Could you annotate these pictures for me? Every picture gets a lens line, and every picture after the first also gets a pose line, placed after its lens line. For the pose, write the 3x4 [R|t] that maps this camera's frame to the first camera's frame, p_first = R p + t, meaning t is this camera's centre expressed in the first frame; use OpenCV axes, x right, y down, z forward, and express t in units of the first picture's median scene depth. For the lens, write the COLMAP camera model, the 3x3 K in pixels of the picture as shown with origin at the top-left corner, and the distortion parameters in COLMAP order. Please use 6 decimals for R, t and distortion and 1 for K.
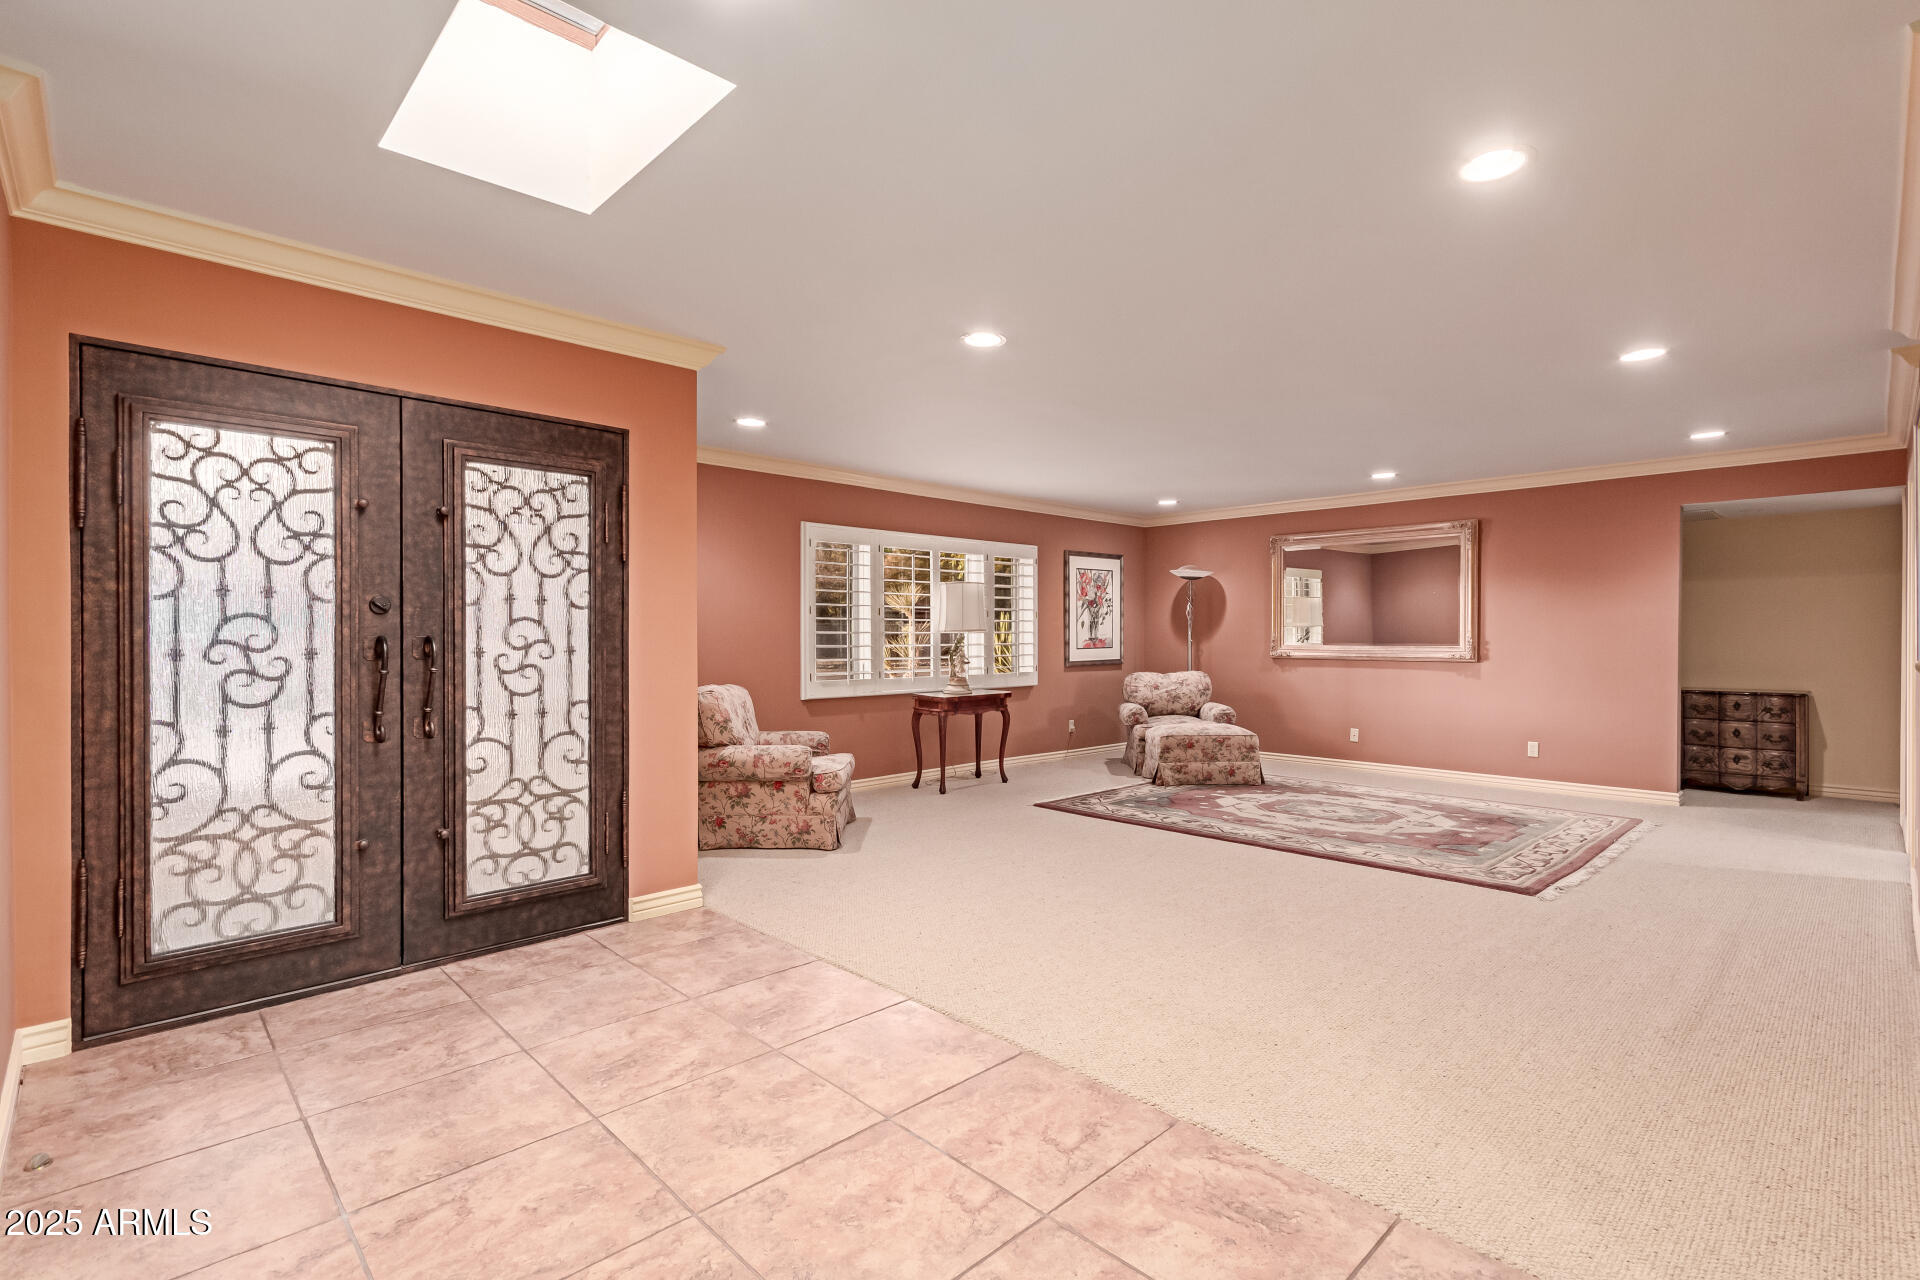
lens RADIAL K [[884.0, 0, 981.1], [0, 884.0, 640.4], [0, 0, 1]] dist [0.004581, 0.001051]
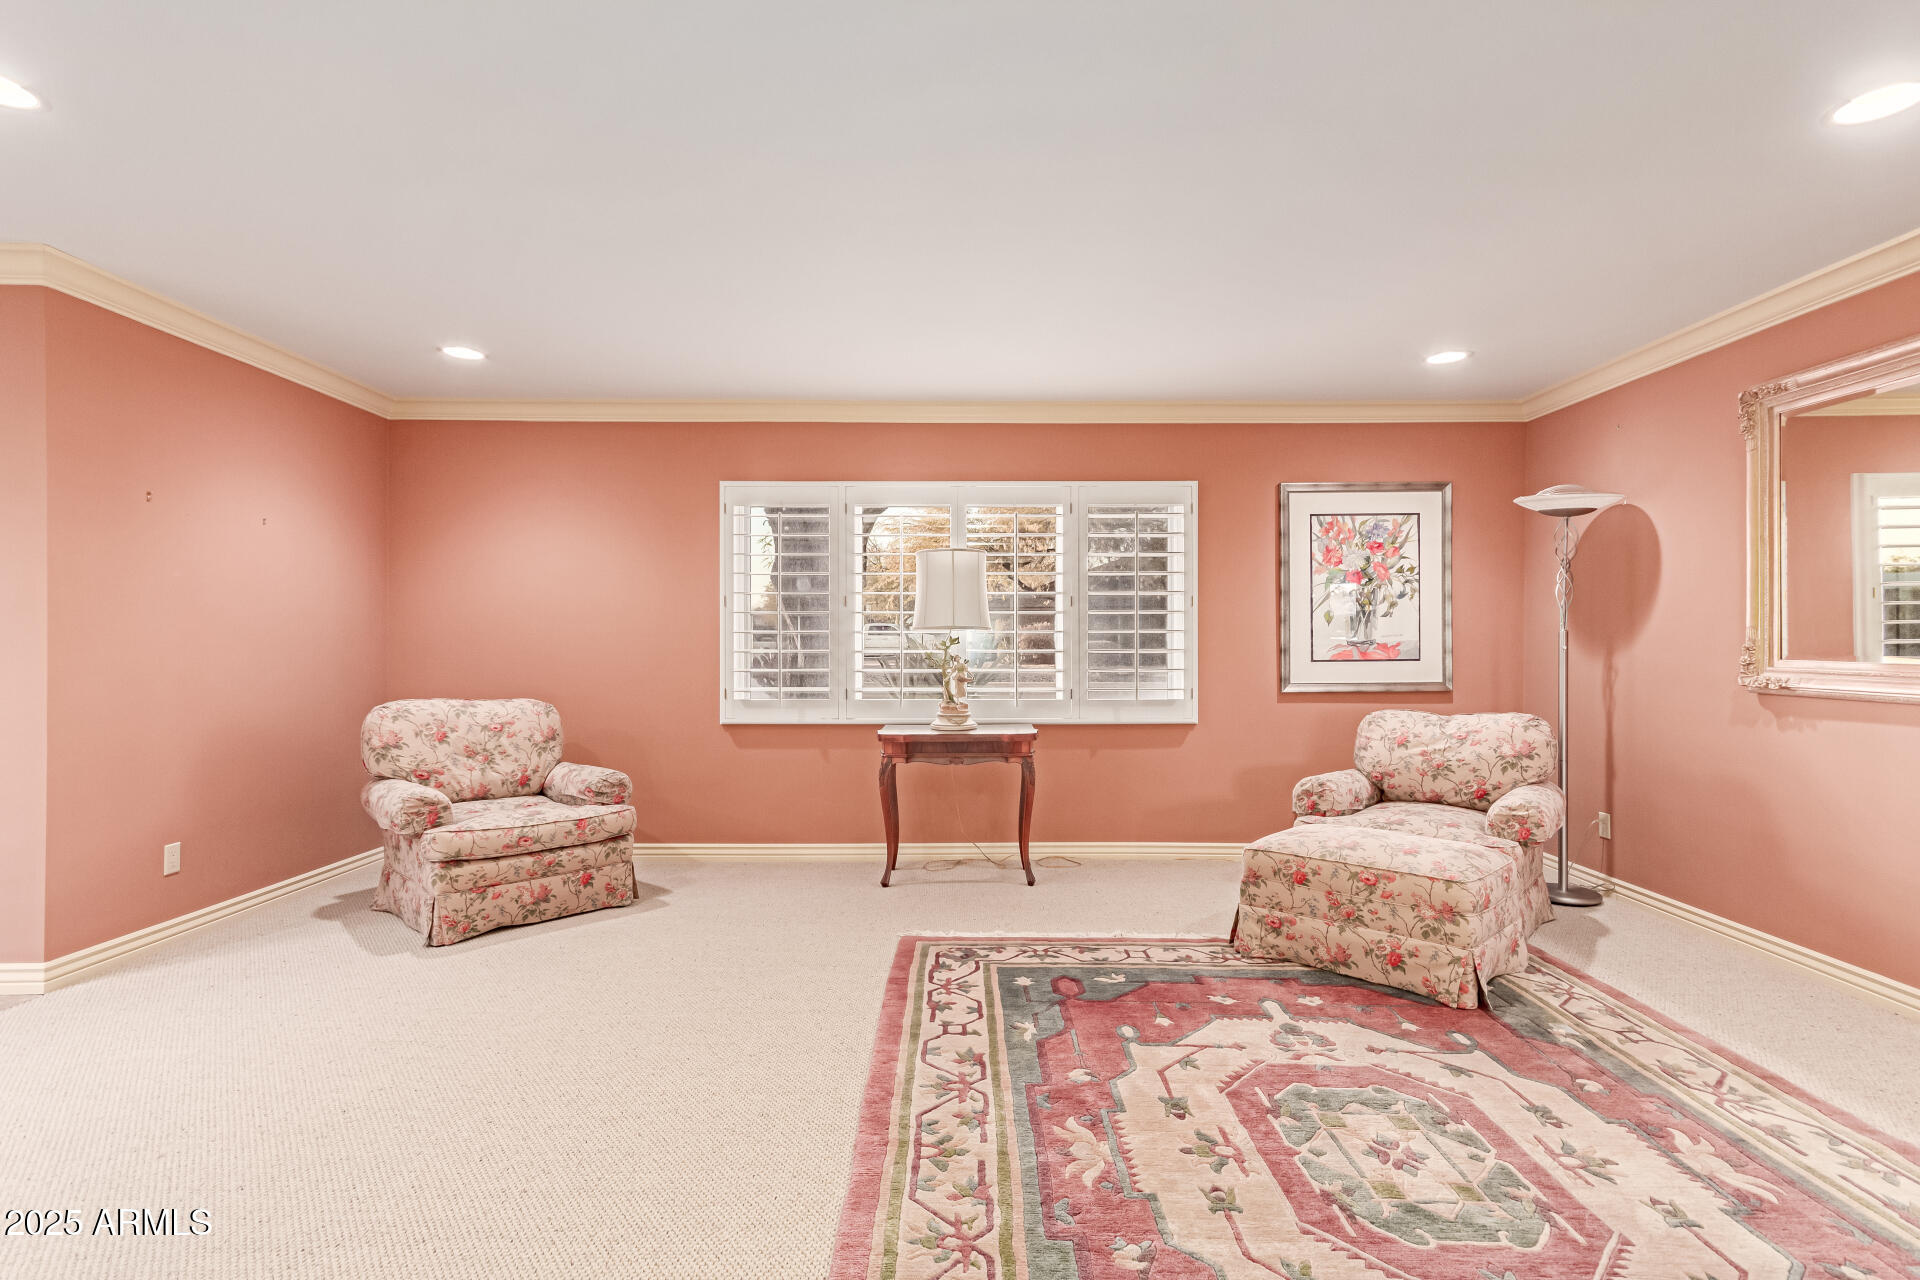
lens RADIAL K [[954.9, 0, 954.9], [0, 954.9, 631.8], [0, 0, 1]] dist [0.004069, 0.001258]
pose [[0.713148, -0.006515, -0.700983, 0.391391], [-0.004697, 0.999890, -0.014072, 0.000559], [0.700998, 0.013328, 0.713039, 0.454821]]
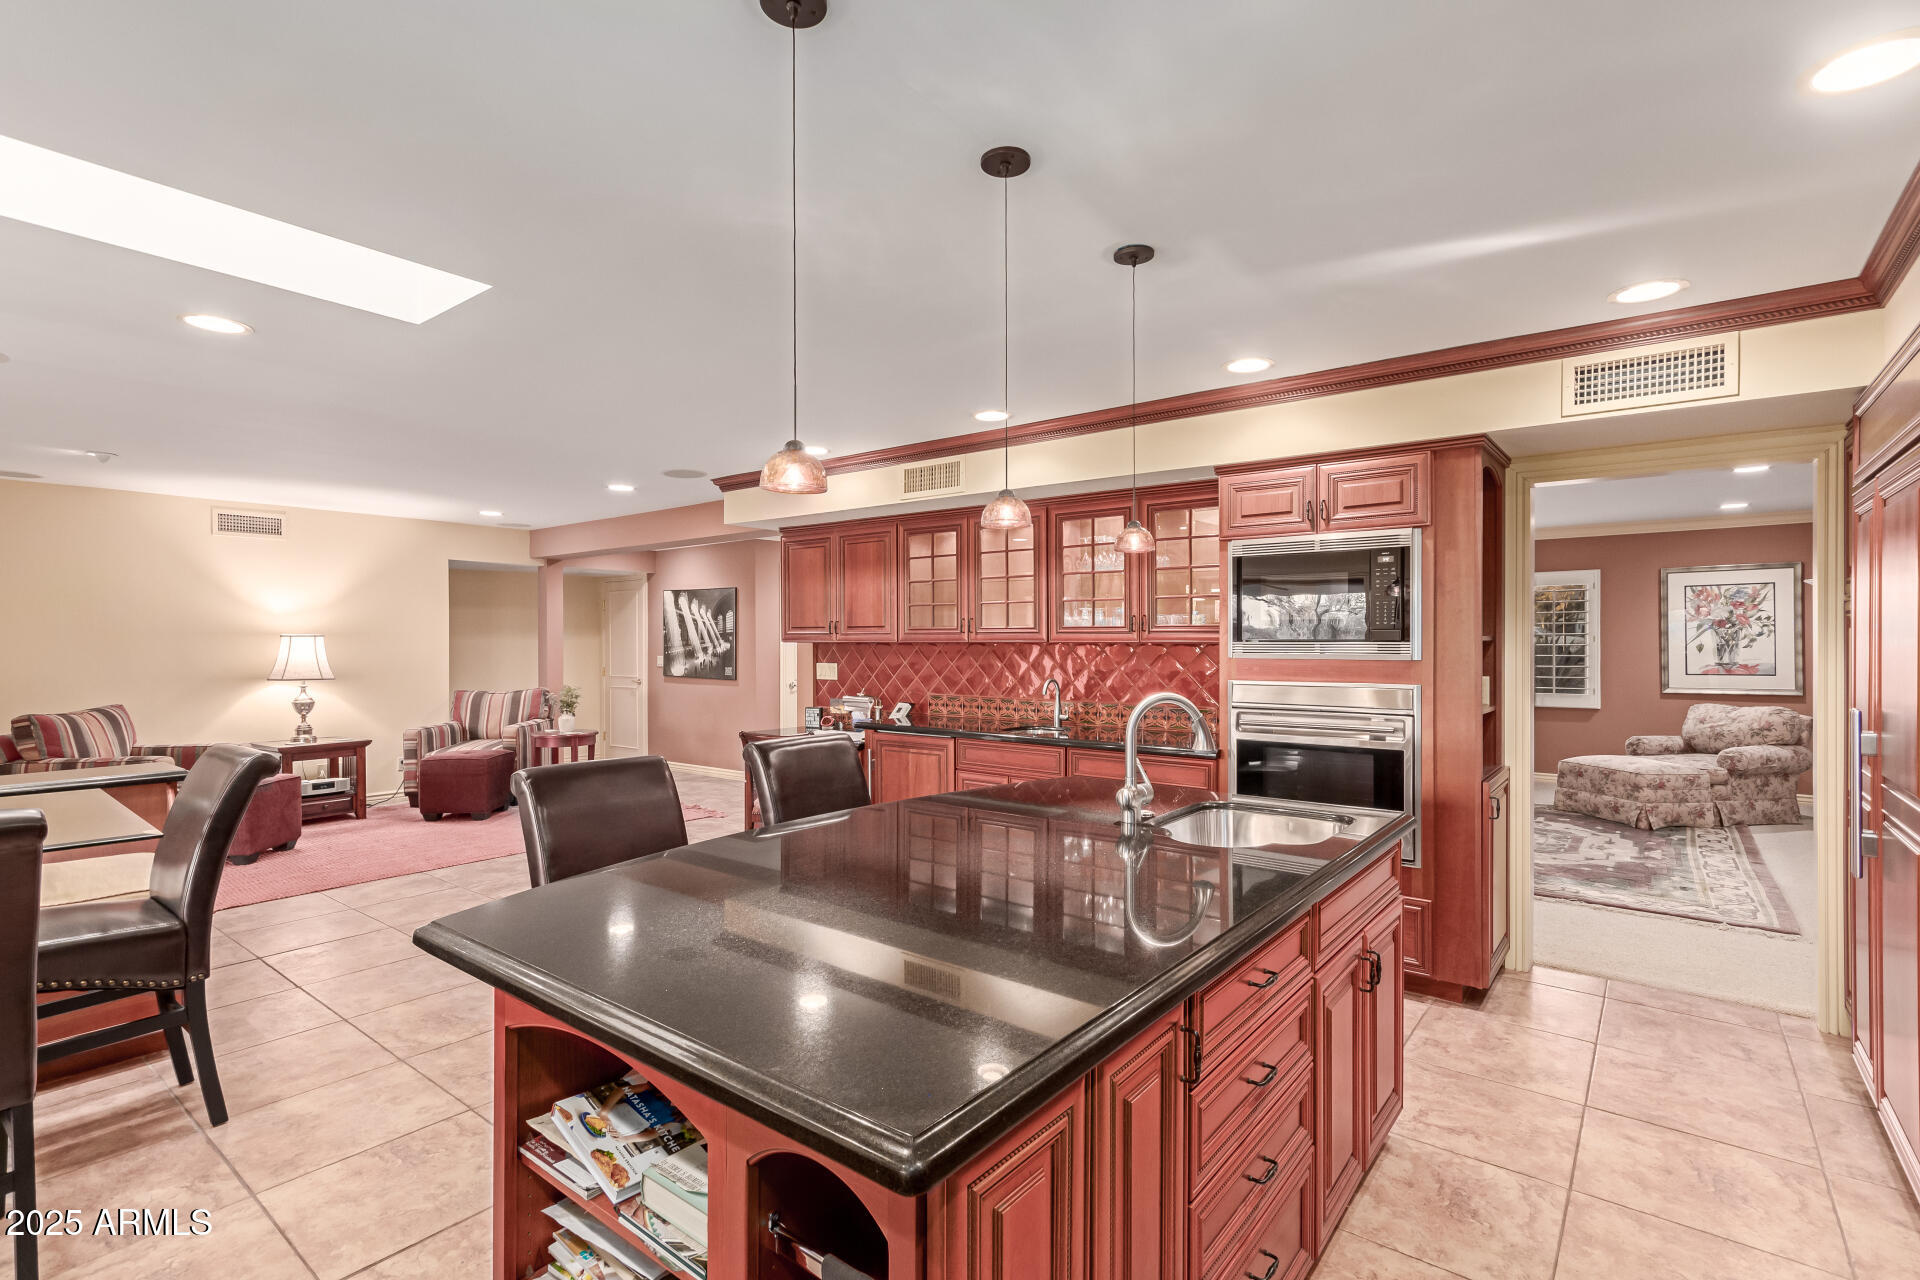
lens RADIAL K [[884.0, 0, 980.5], [0, 884.0, 634.2], [0, 0, 1]] dist [0.004581, 0.001051]
pose [[0.140411, -0.010897, -0.990033, 0.968446], [-0.005830, 0.999913, -0.011832, -0.018415], [0.990076, 0.007433, 0.140335, 0.171395]]
